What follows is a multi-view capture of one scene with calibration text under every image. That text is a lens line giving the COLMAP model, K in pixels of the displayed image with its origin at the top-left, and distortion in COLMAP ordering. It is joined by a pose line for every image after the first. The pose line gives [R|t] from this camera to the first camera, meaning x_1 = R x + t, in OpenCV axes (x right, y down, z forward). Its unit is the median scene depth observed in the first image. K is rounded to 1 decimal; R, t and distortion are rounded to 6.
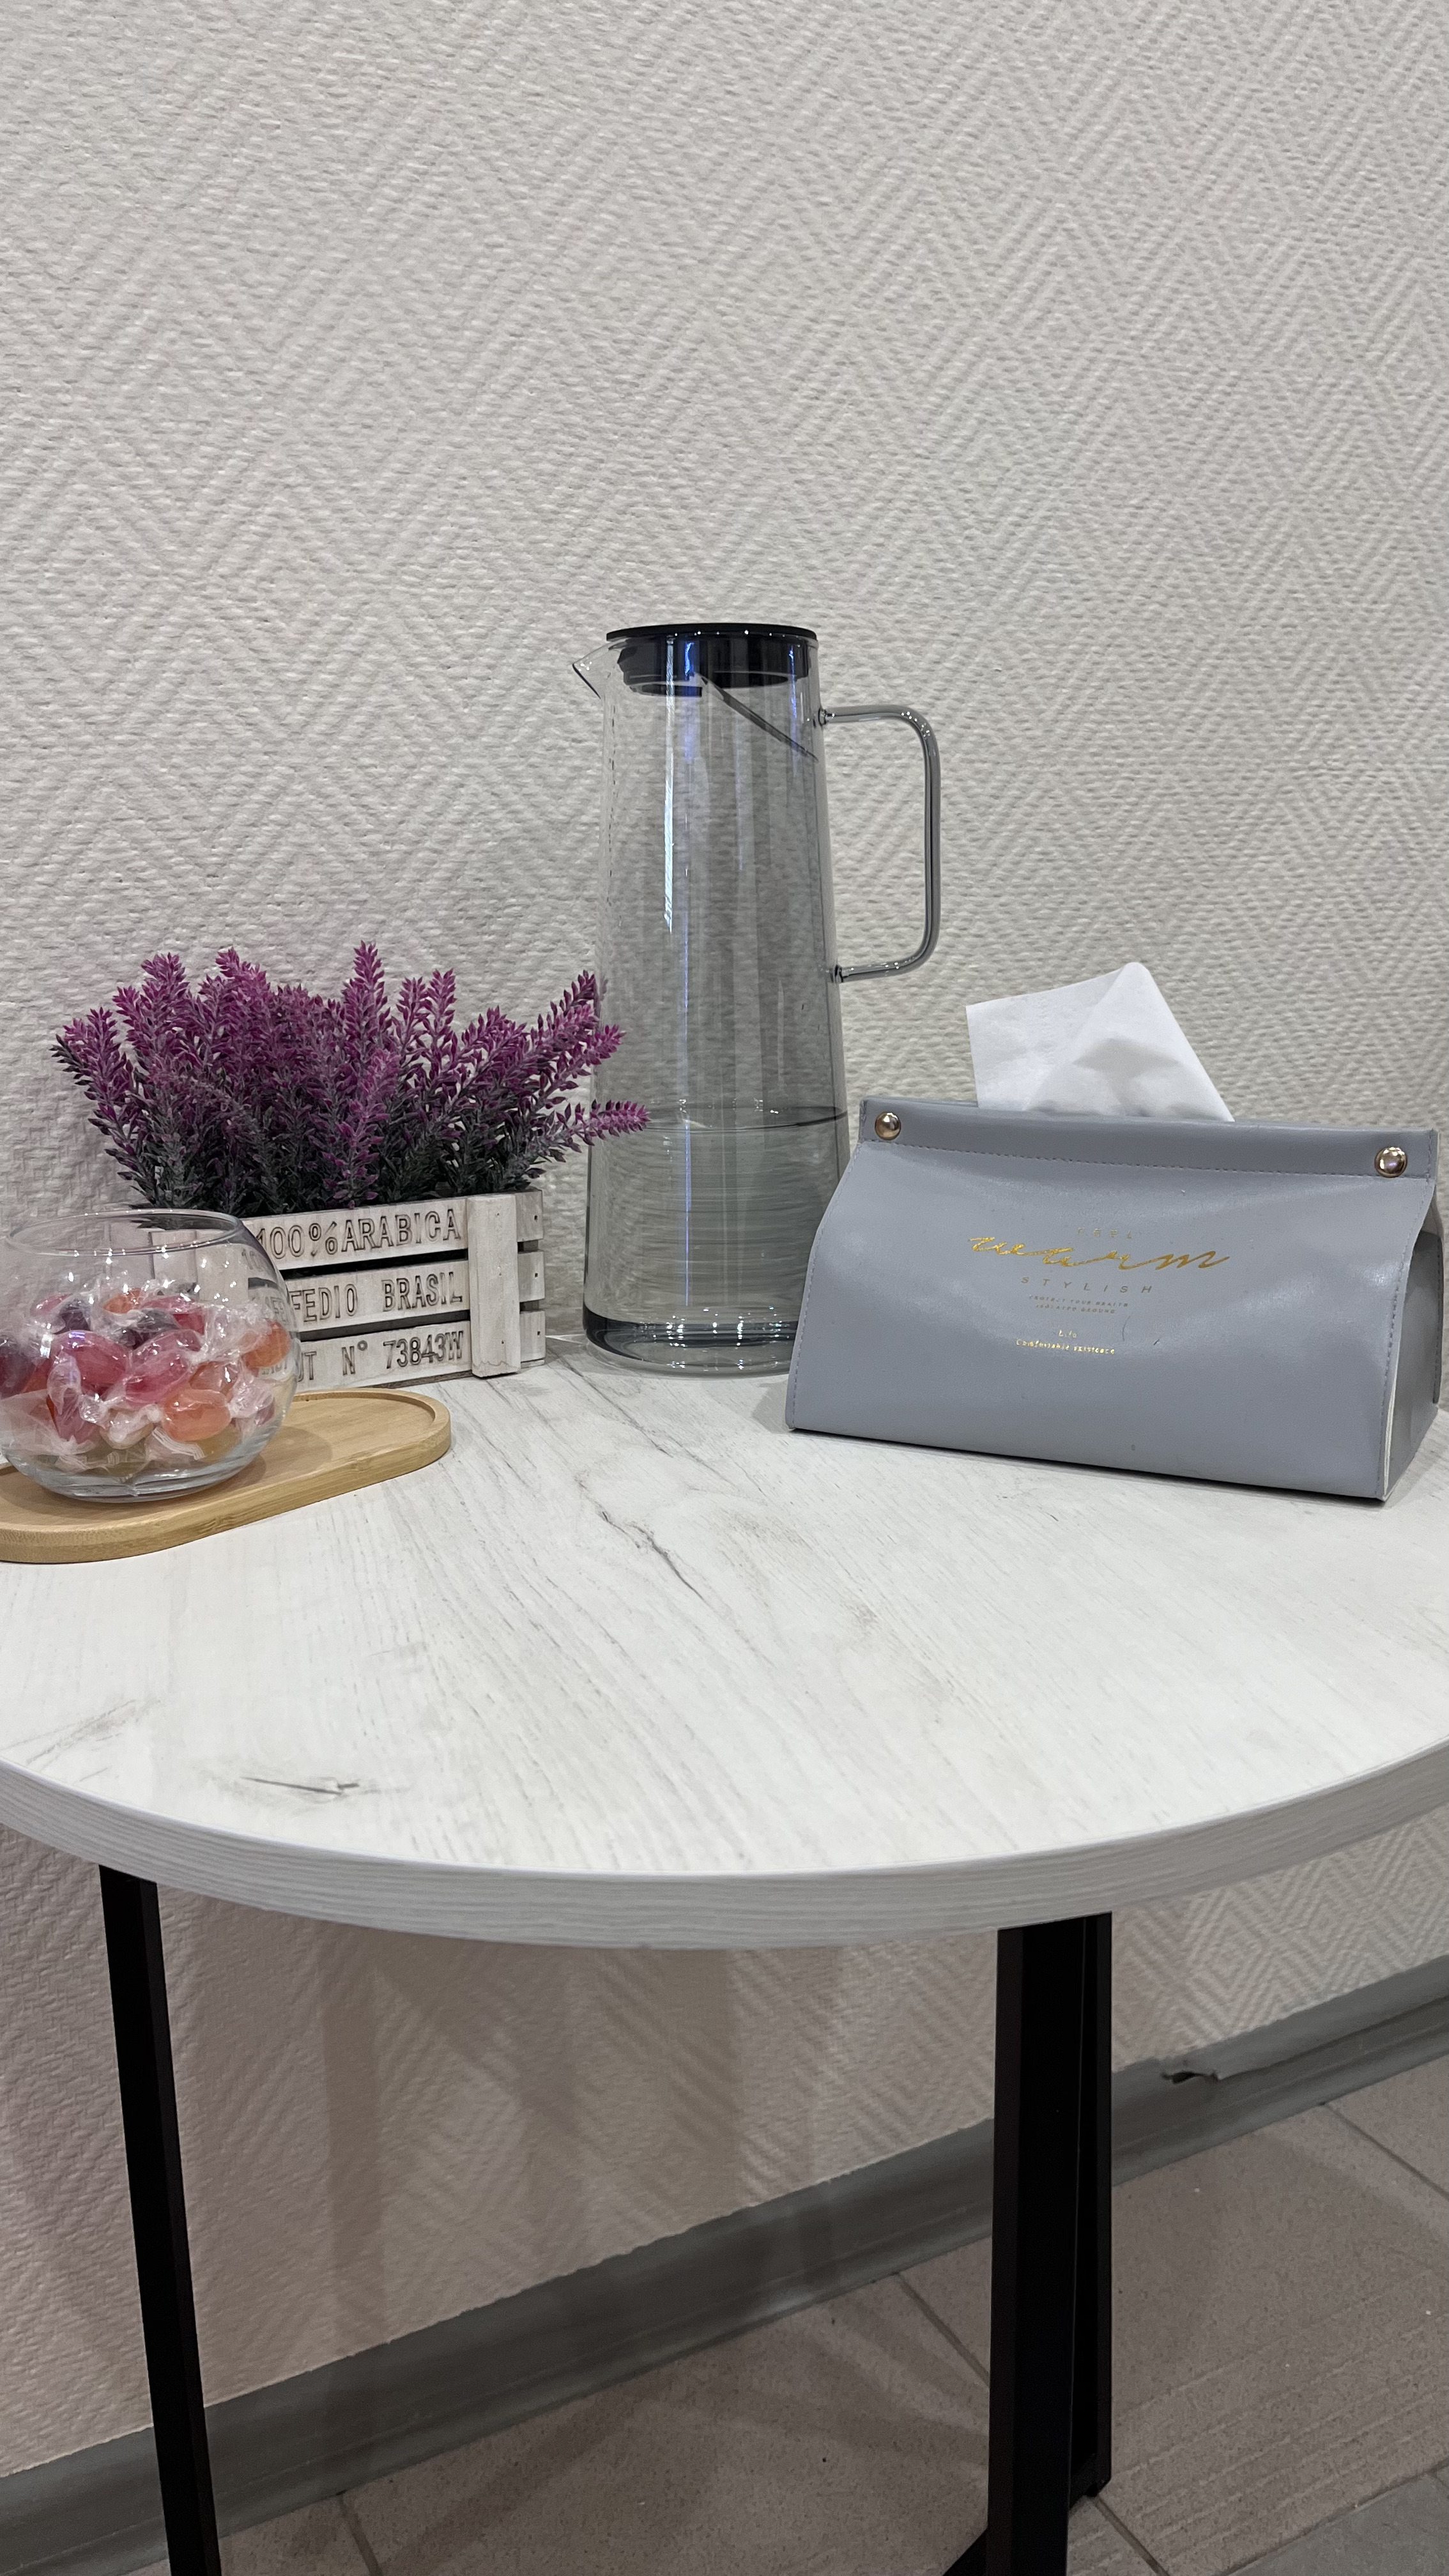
lens RADIAL K [[1946.9, 0, 724.5], [0, 1946.9, 1288.0], [0, 0, 1]] dist [-0.000817, -0.001443]
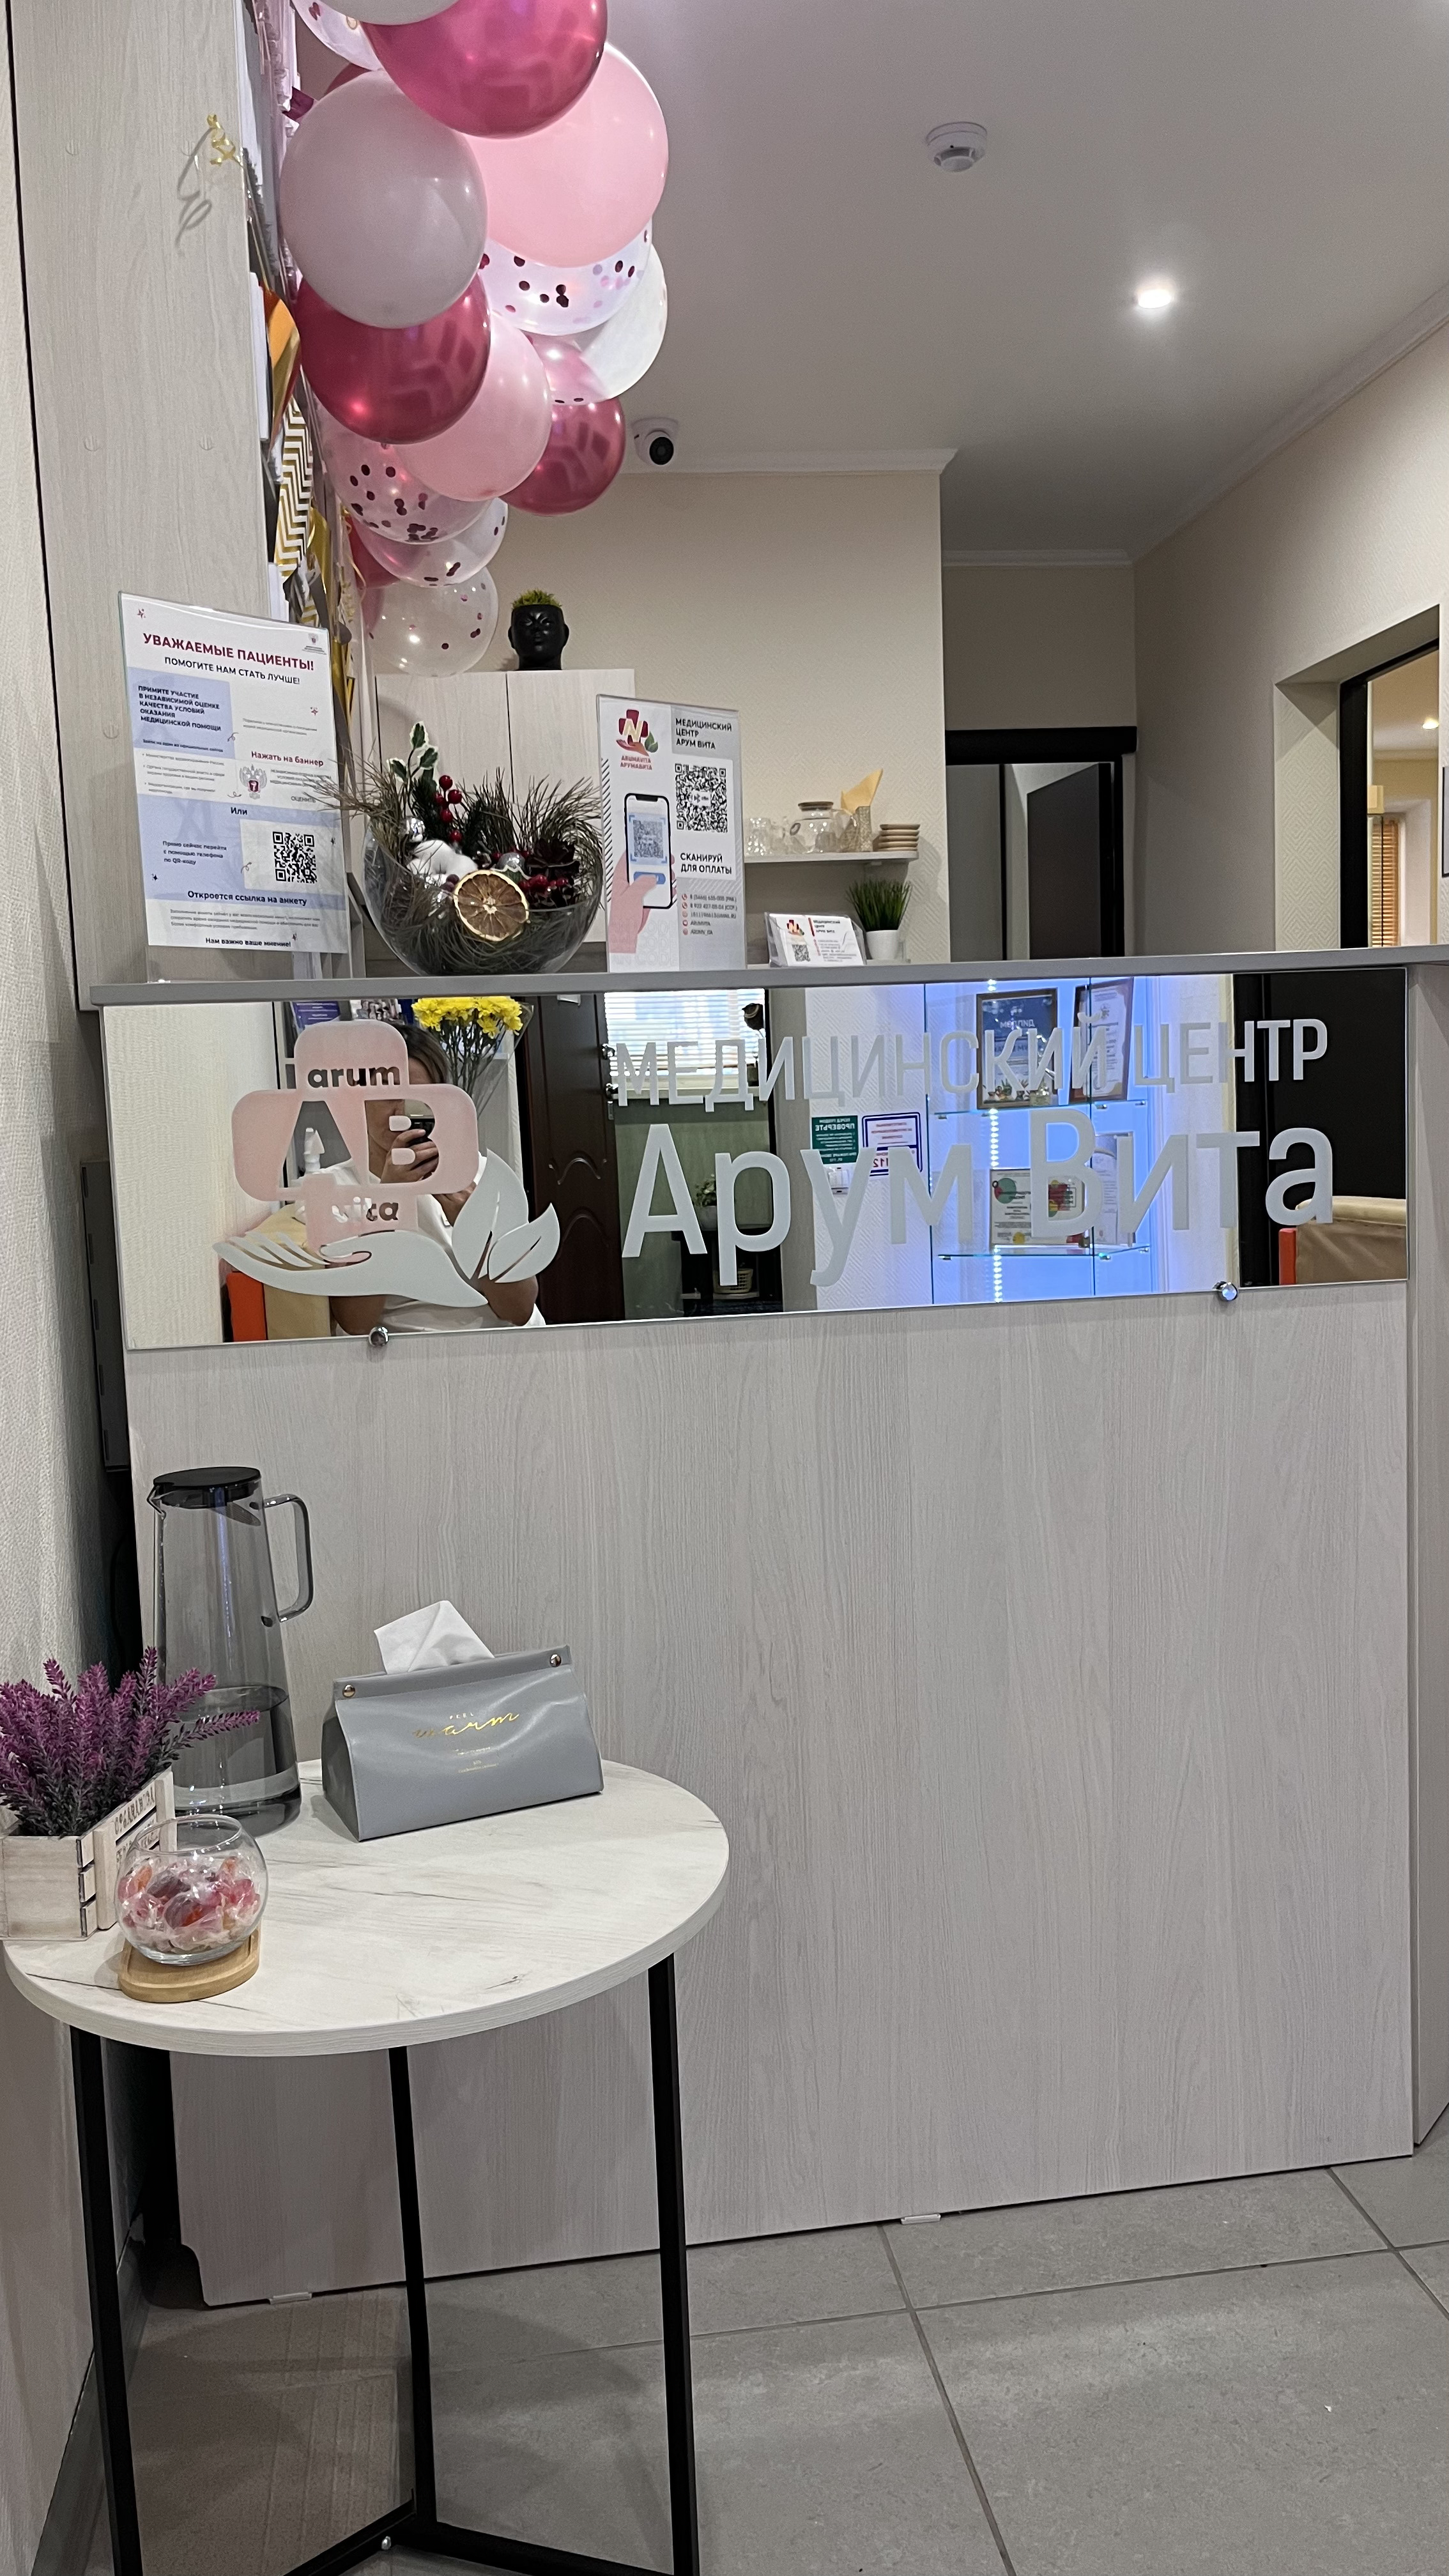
lens RADIAL K [[1946.9, 0, 724.5], [0, 1946.9, 1288.0], [0, 0, 1]] dist [-0.000817, -0.001443]
pose [[0.639644, -0.094476, 0.762843, -1.342502], [0.203392, 0.977848, -0.049440, -0.352157], [-0.741274, 0.186780, 0.644690, -0.853489]]
